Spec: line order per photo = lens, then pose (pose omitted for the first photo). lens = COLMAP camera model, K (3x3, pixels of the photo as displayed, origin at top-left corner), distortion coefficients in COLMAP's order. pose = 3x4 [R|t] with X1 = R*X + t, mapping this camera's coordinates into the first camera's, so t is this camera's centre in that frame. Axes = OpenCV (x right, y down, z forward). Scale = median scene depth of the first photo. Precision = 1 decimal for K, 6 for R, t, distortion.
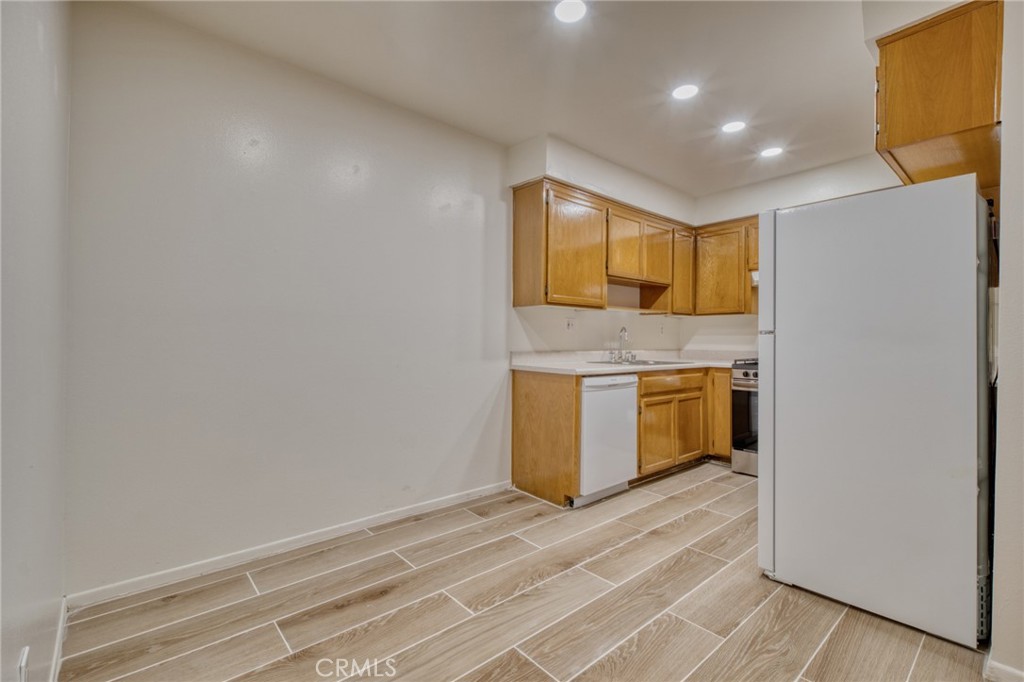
lens RADIAL K [[452.6, 0, 515.8], [0, 452.6, 336.5], [0, 0, 1]] dist [0.010175, -0.007582]
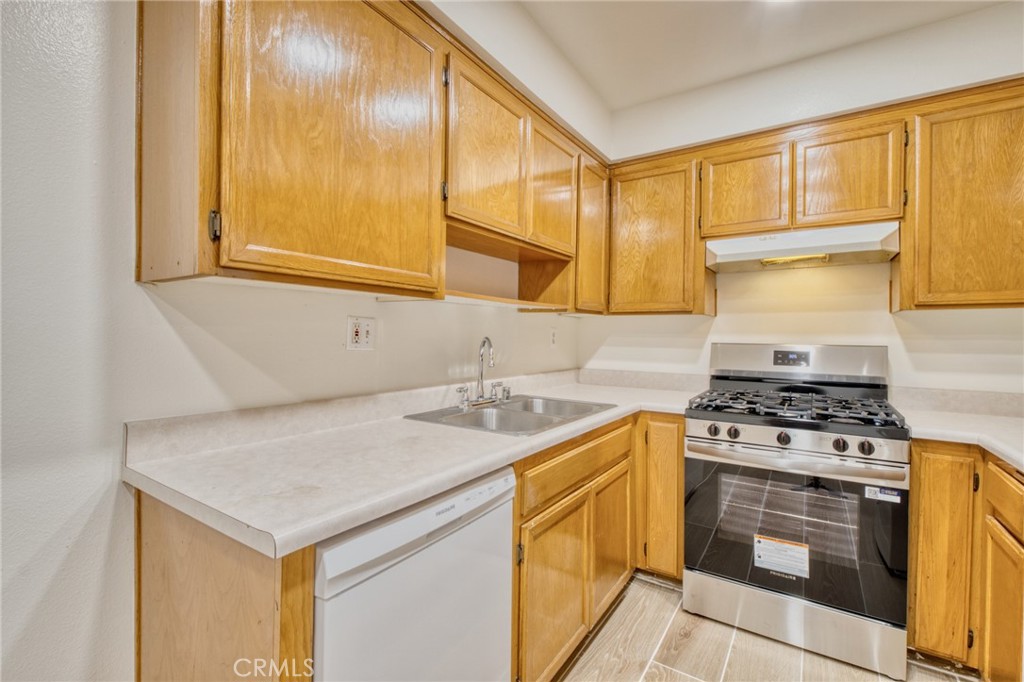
lens RADIAL K [[452.6, 0, 515.8], [0, 452.6, 336.5], [0, 0, 1]] dist [0.010175, -0.007582]
pose [[0.963479, 0.004036, 0.267752, 0.142819], [-0.008464, 0.999846, 0.015386, -0.030104], [-0.267649, -0.017091, 0.963365, 0.542381]]
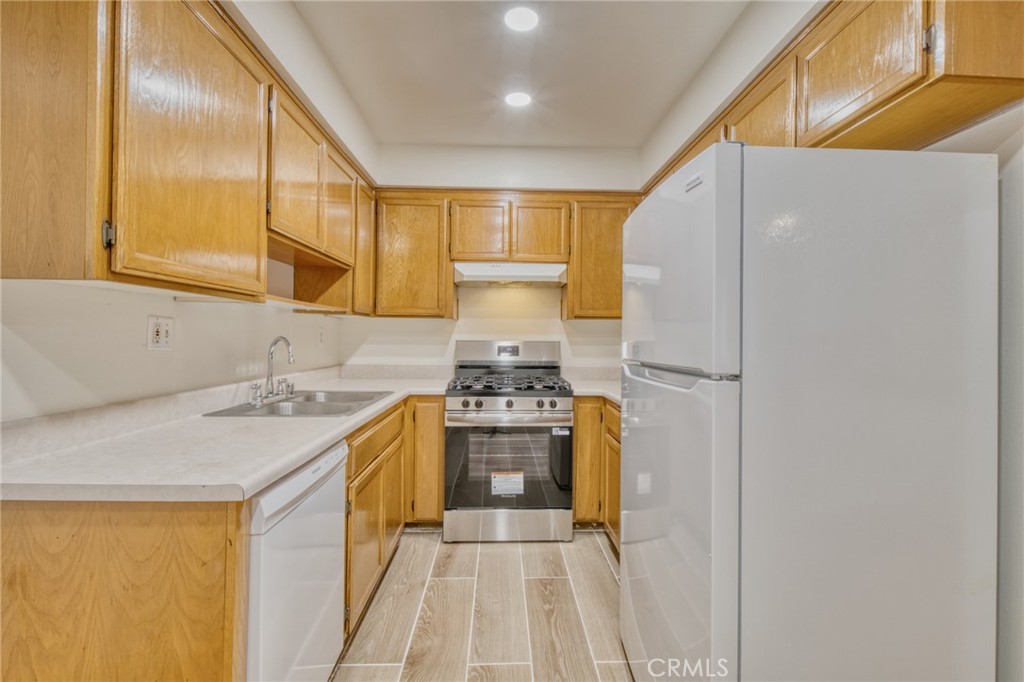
lens RADIAL K [[452.6, 0, 515.8], [0, 452.6, 336.5], [0, 0, 1]] dist [0.010175, -0.007582]
pose [[0.631051, 0.000945, 0.775741, 0.000970], [-0.015225, 0.999822, 0.011167, -0.031804], [-0.775592, -0.018858, 0.630953, 0.472666]]
